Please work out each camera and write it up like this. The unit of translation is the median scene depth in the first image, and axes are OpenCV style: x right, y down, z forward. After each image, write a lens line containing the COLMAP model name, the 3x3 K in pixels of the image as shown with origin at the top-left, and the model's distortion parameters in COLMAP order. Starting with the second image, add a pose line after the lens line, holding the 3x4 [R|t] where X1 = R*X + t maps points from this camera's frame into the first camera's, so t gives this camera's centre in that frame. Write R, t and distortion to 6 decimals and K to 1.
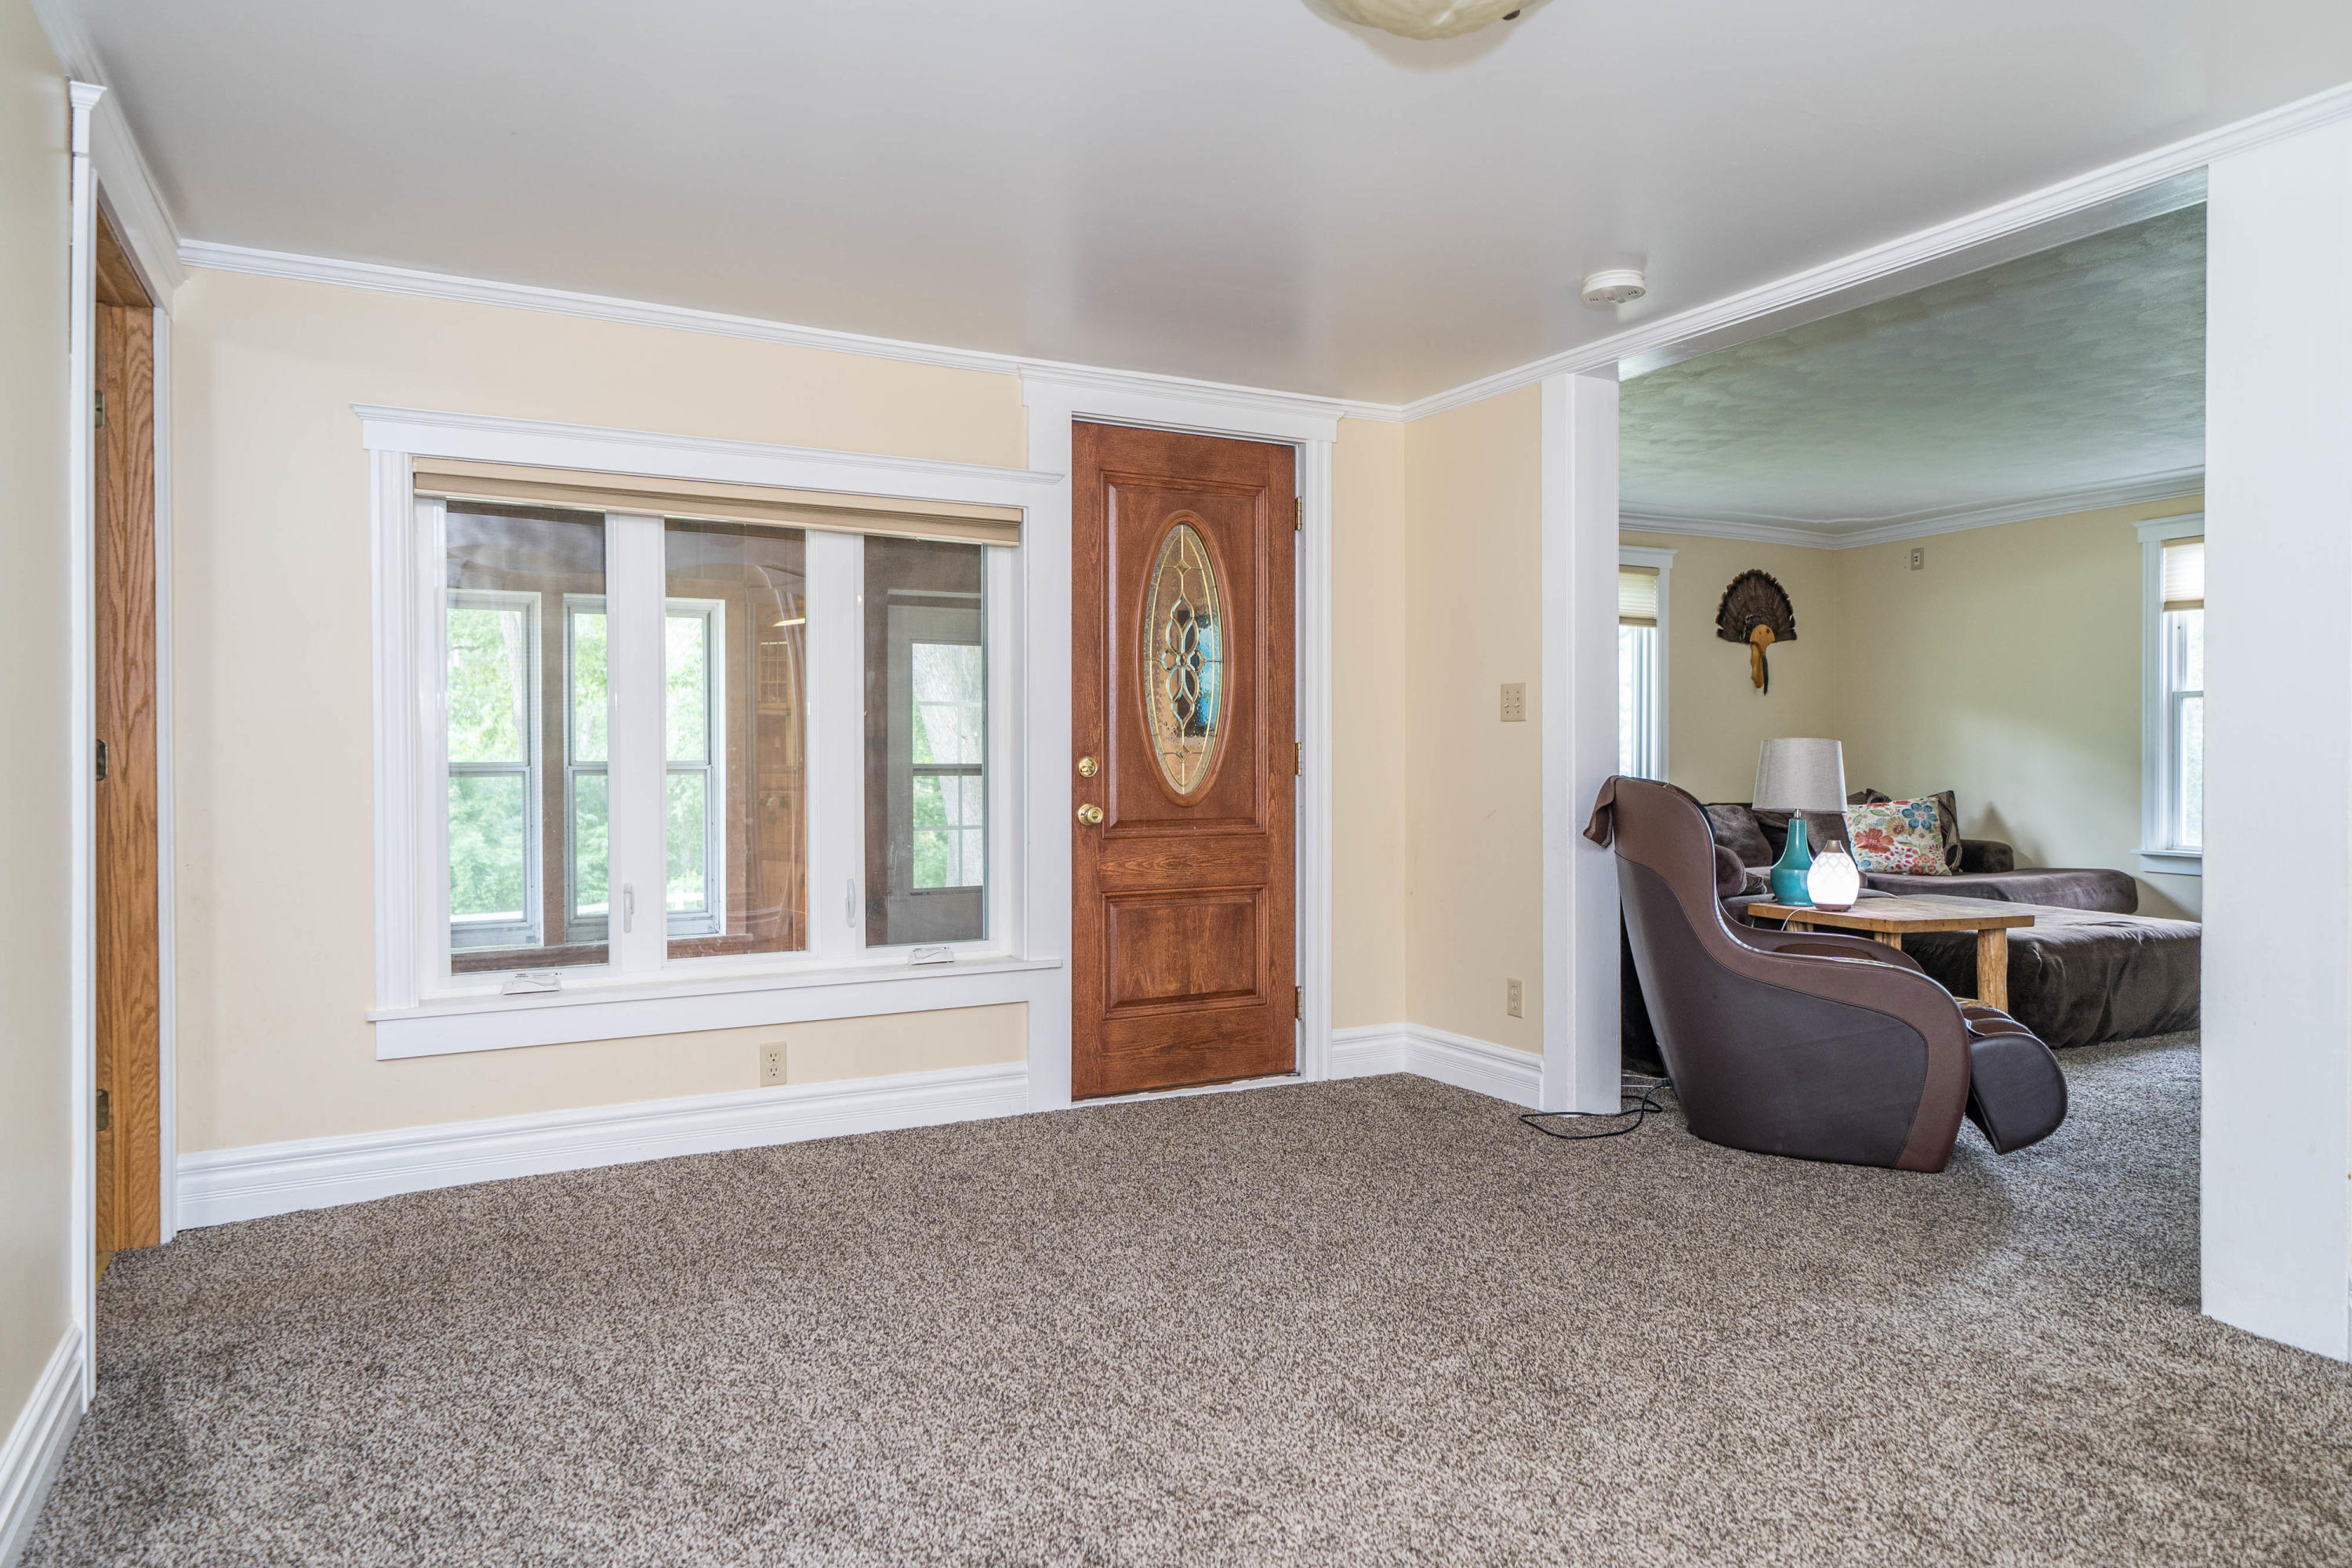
lens RADIAL K [[1458.3, 0, 1174.7], [0, 1458.3, 778.3], [0, 0, 1]] dist [0.000464, -0.000128]
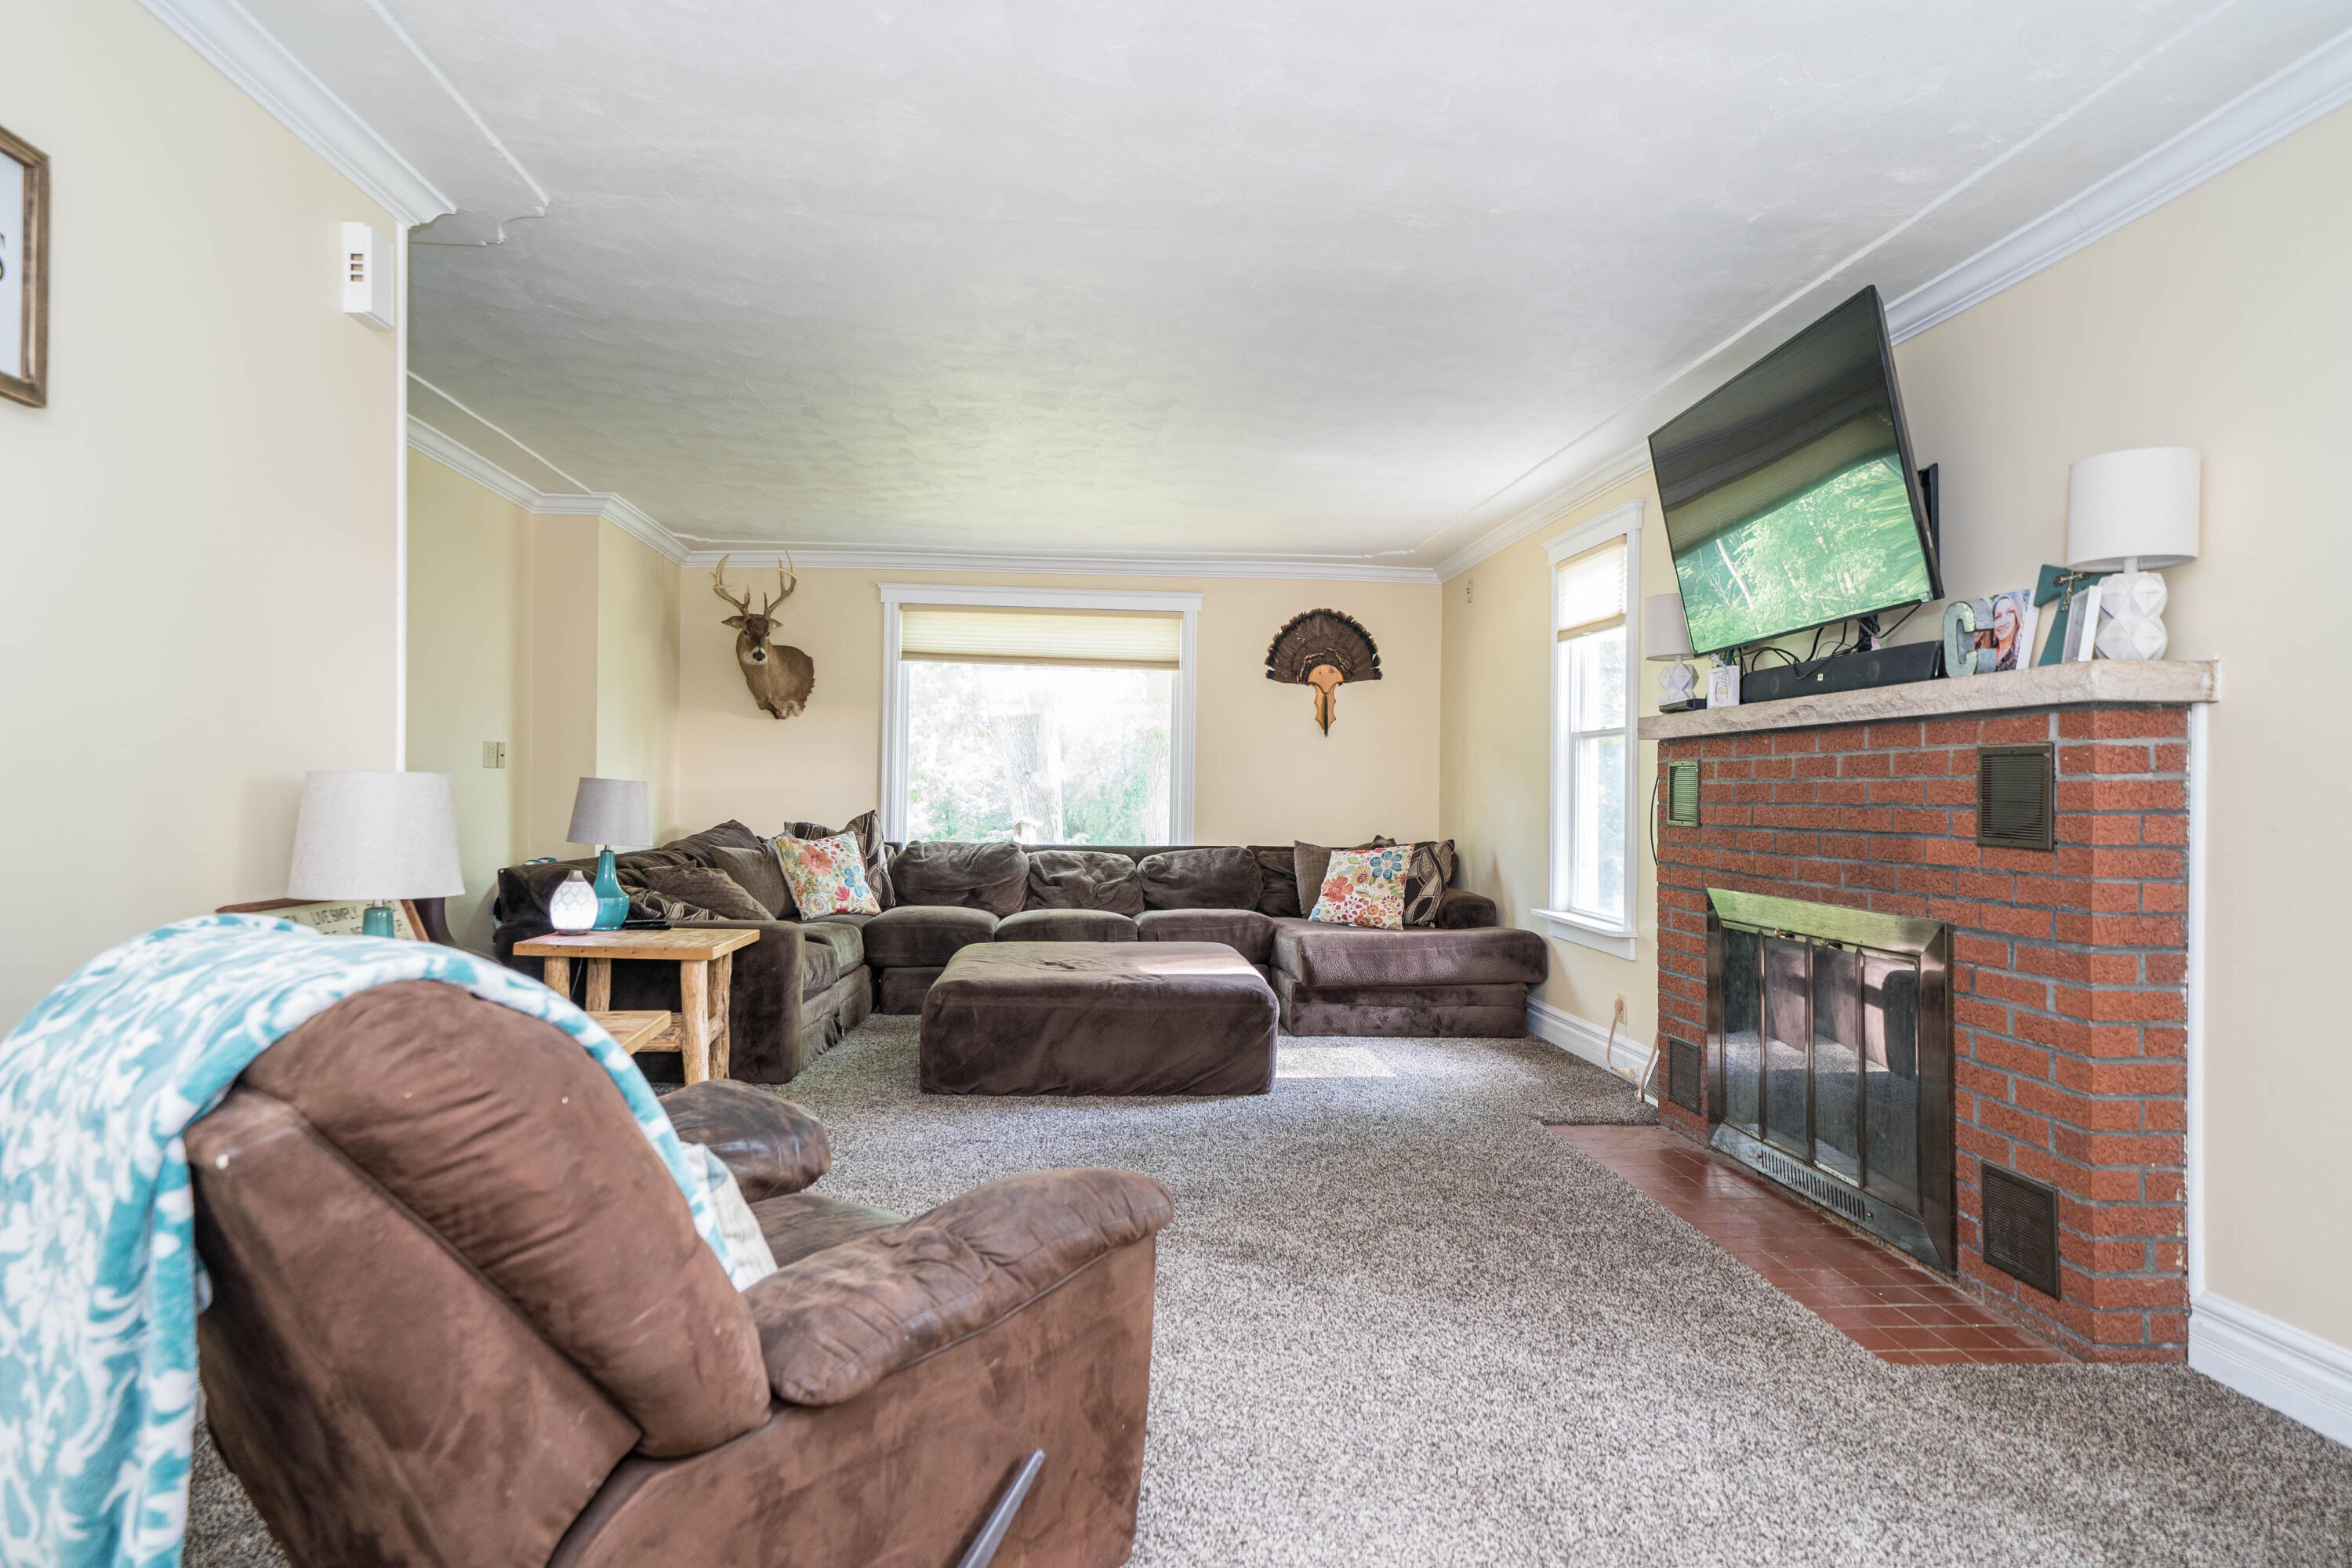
lens RADIAL K [[1377.9, 0, 1176.0], [0, 1377.9, 783.6], [0, 0, 1]] dist [-0.000964, -0.000023]
pose [[0.915815, 0.010968, -0.401451, 0.687930], [-0.020136, 0.999624, -0.018624, -0.006802], [0.401095, 0.025140, 0.915691, 0.119660]]
